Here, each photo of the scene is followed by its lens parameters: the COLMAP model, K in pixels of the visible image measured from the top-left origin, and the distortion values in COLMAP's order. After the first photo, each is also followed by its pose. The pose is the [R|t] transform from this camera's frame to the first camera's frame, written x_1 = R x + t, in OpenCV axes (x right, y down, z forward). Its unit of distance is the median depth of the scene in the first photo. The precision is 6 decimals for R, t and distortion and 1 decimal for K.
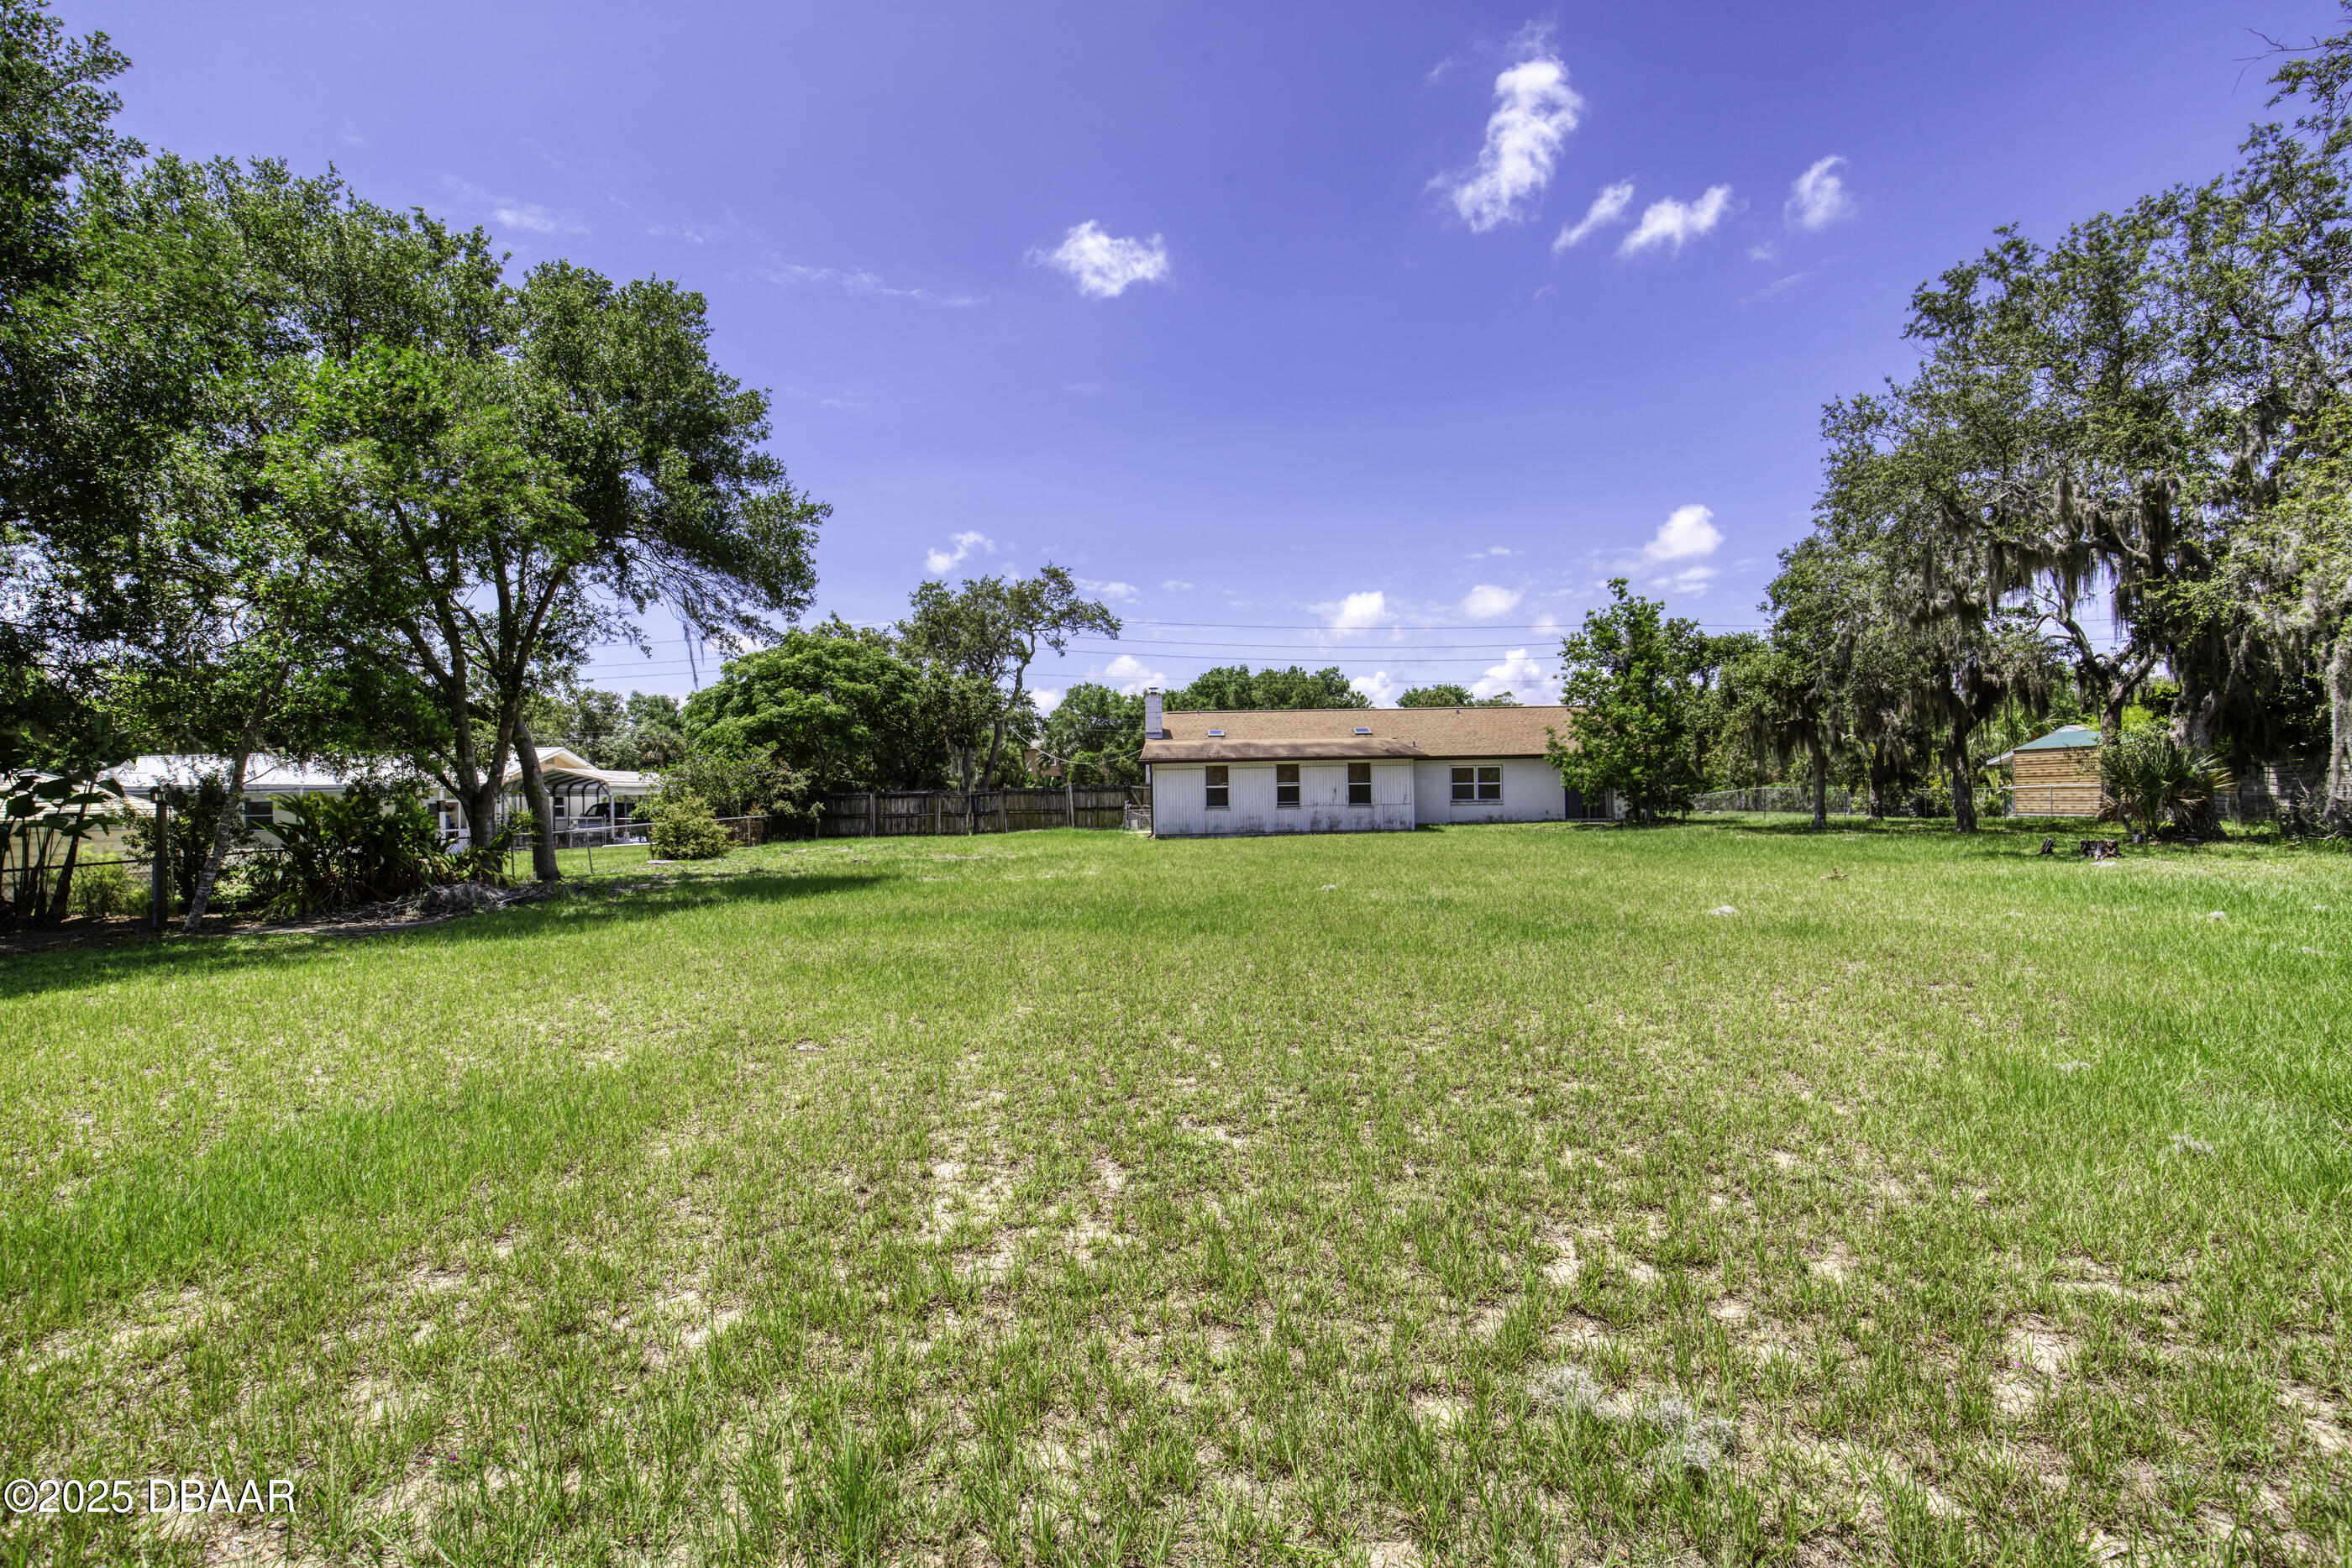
lens RADIAL K [[1081.1, 0, 1160.2], [0, 1081.1, 806.7], [0, 0, 1]] dist [-0.017726, 0.001465]
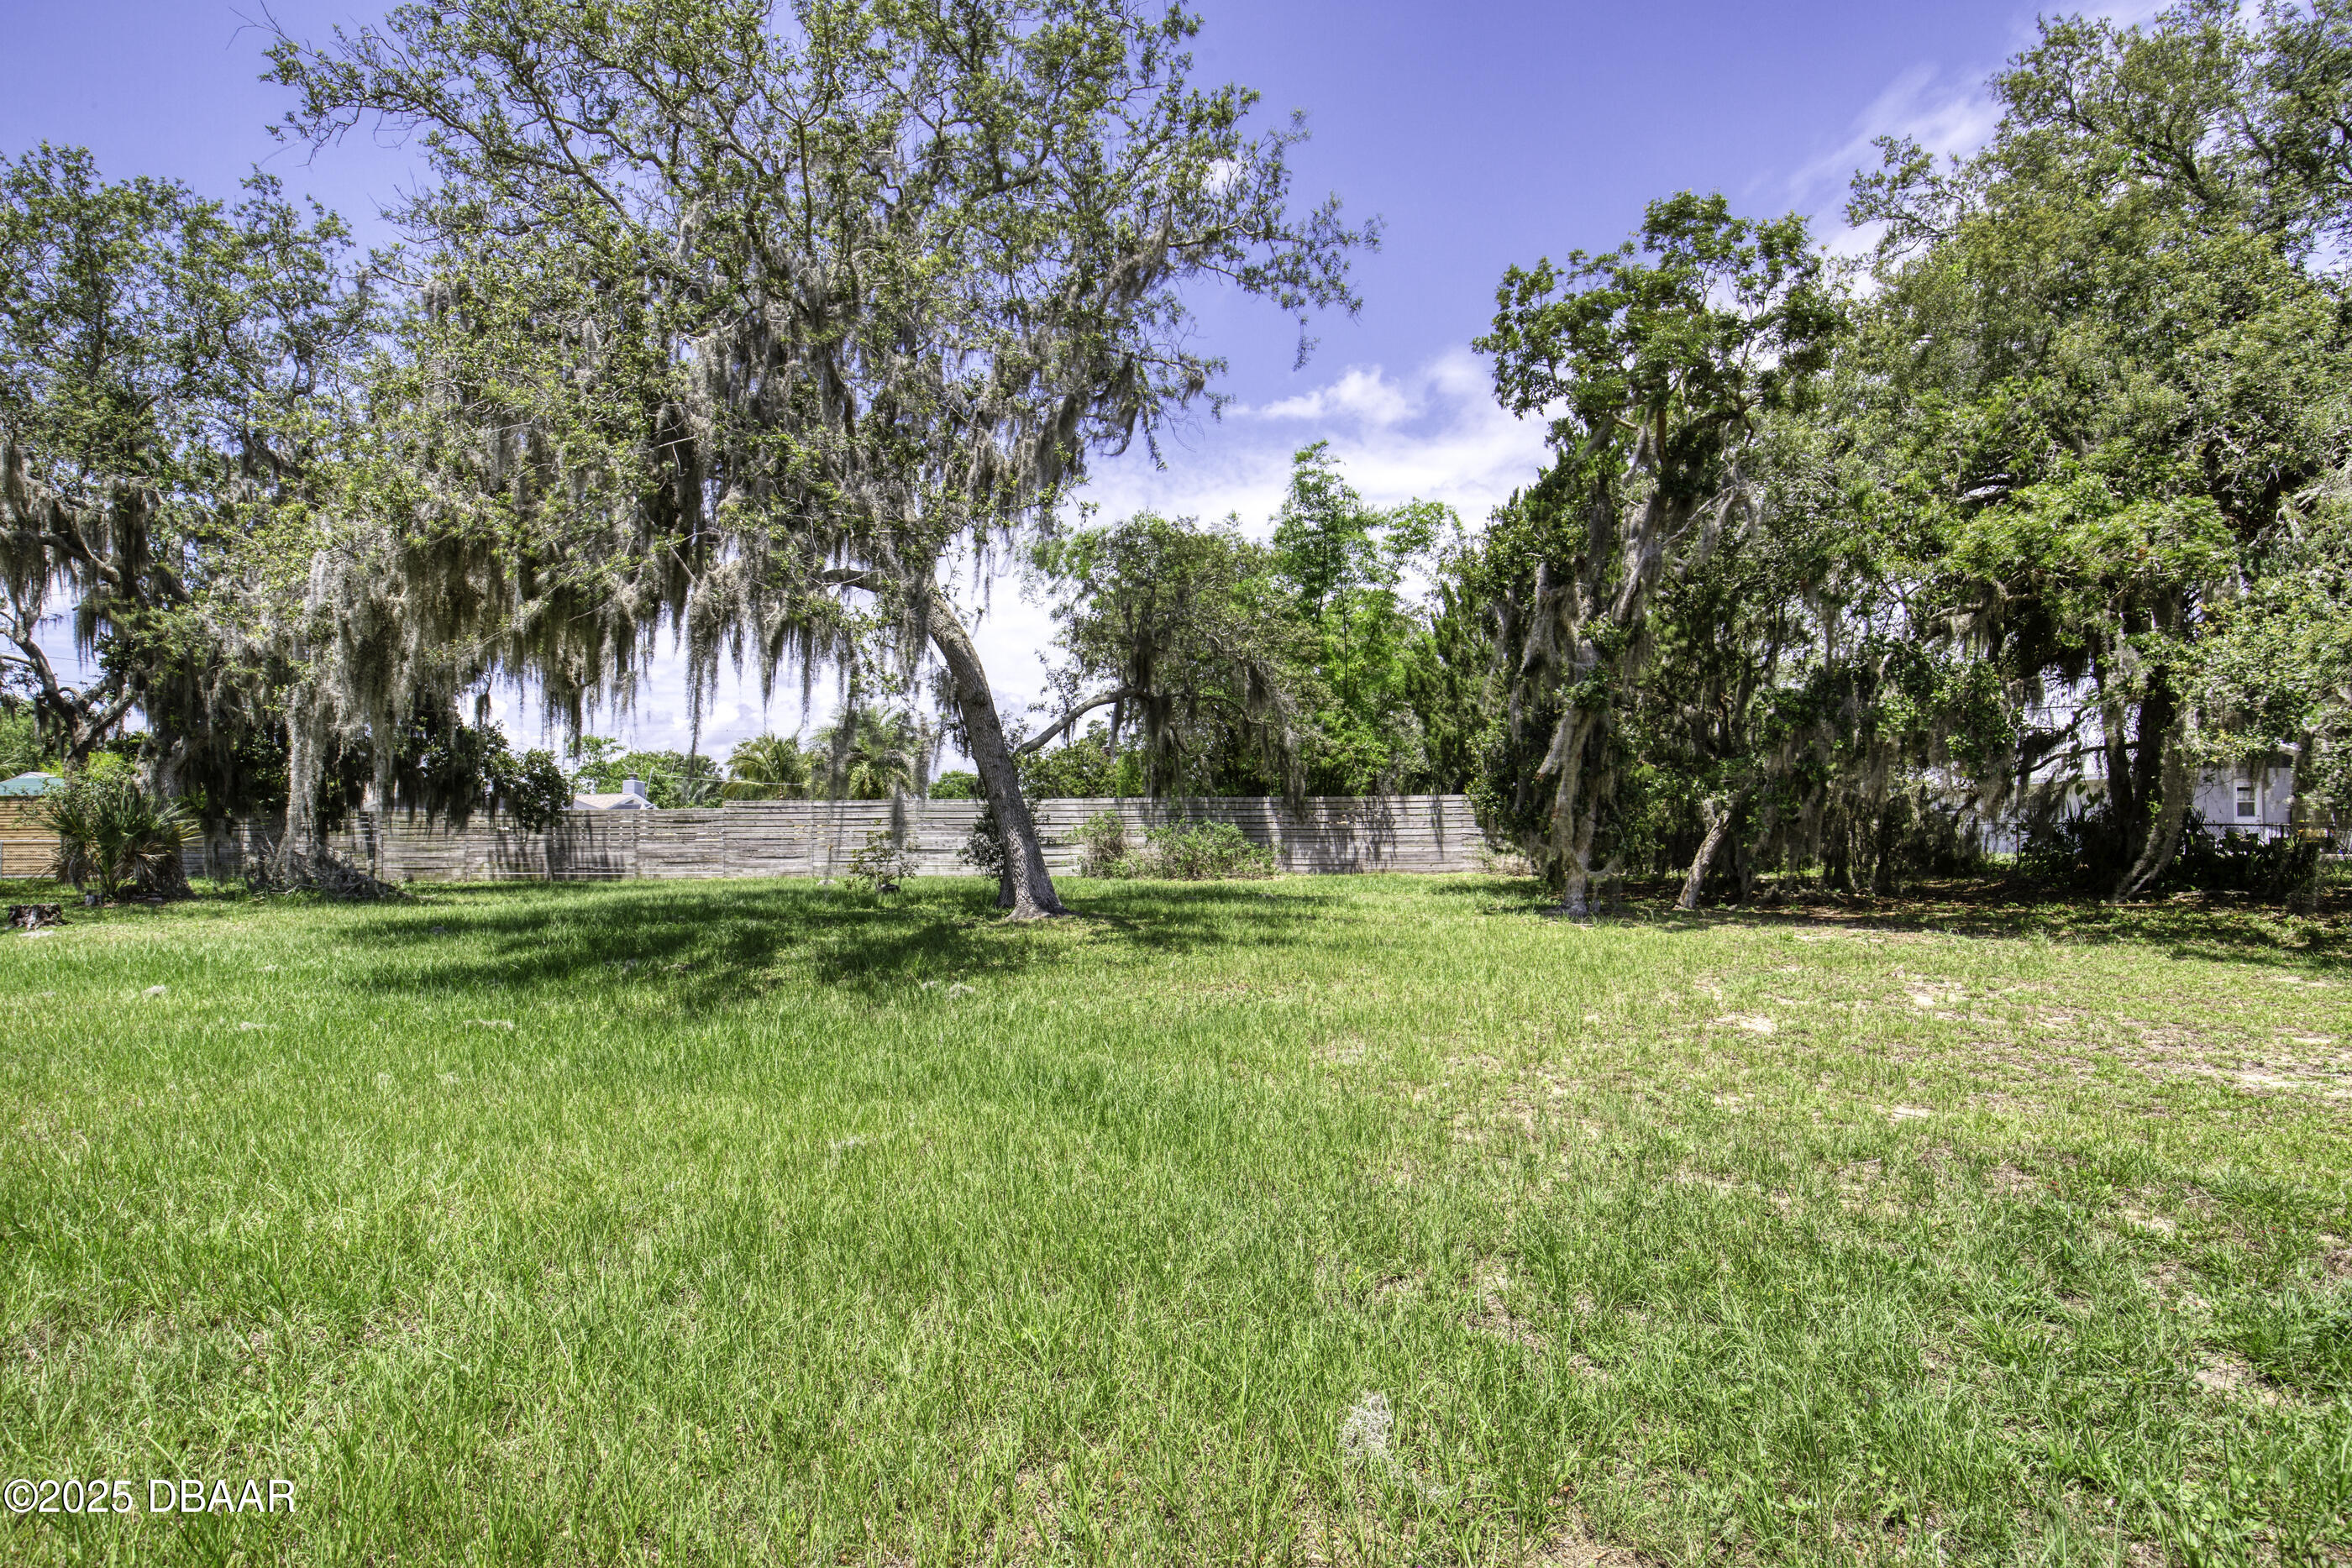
lens RADIAL K [[1088.5, 0, 1170.1], [0, 1088.5, 790.5], [0, 0, 1]] dist [-0.027860, 0.006545]
pose [[0.055329, 0.058305, 0.996764, 0.120666], [0.014670, 0.998138, -0.059200, 0.005228], [-0.998360, 0.017898, 0.054370, 0.100839]]
